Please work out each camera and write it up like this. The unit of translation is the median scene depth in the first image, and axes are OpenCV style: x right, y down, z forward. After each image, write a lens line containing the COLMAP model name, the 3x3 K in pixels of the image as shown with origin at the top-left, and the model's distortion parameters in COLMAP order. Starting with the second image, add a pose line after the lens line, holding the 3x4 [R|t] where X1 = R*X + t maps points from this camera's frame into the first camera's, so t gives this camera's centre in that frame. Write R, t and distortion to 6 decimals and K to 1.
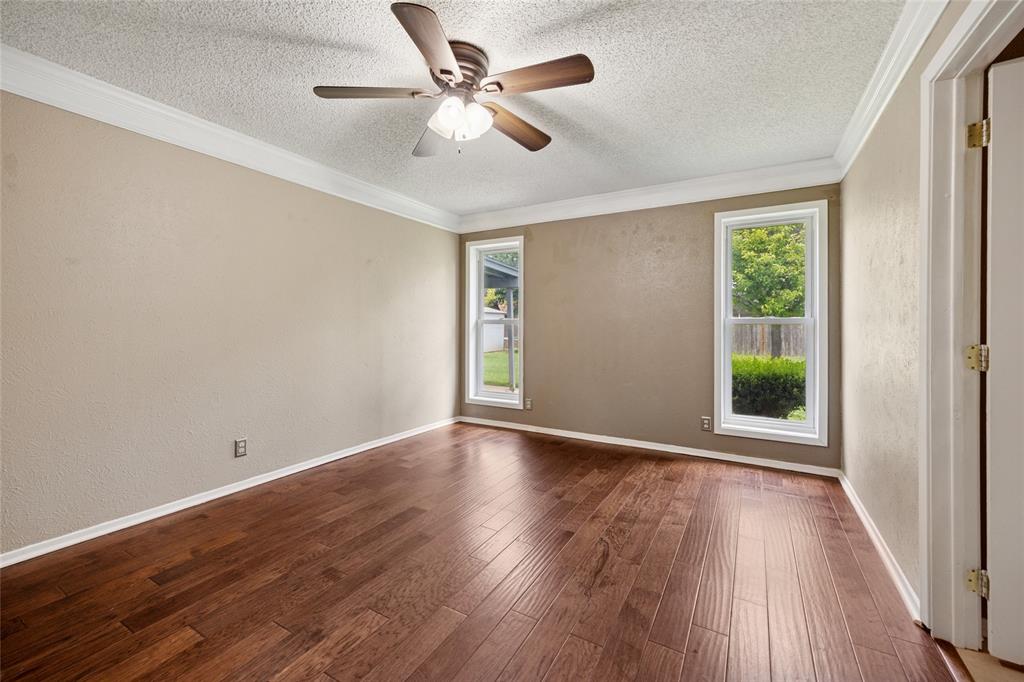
lens RADIAL K [[424.1, 0, 513.2], [0, 424.1, 328.3], [0, 0, 1]] dist [0.046543, -0.000171]
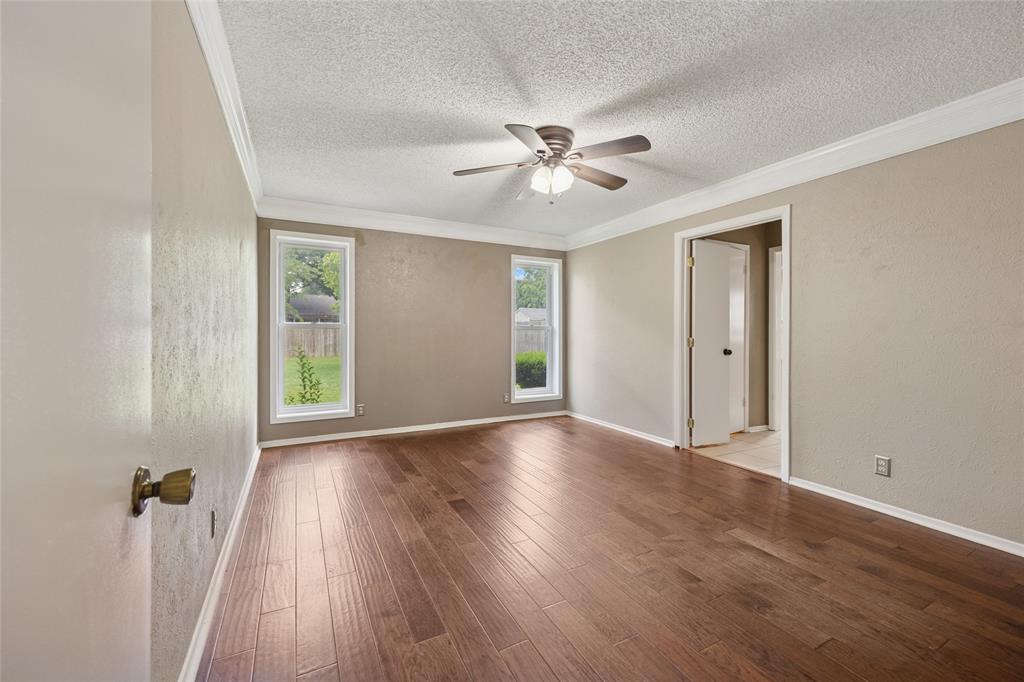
lens RADIAL K [[415.4, 0, 509.5], [0, 415.4, 333.0], [0, 0, 1]] dist [0.007916, -0.000329]
pose [[0.548191, -0.001331, 0.836352, -0.742085], [0.002682, 0.999996, -0.000167, 0.001903], [-0.836349, 0.002335, 0.548192, 0.231652]]
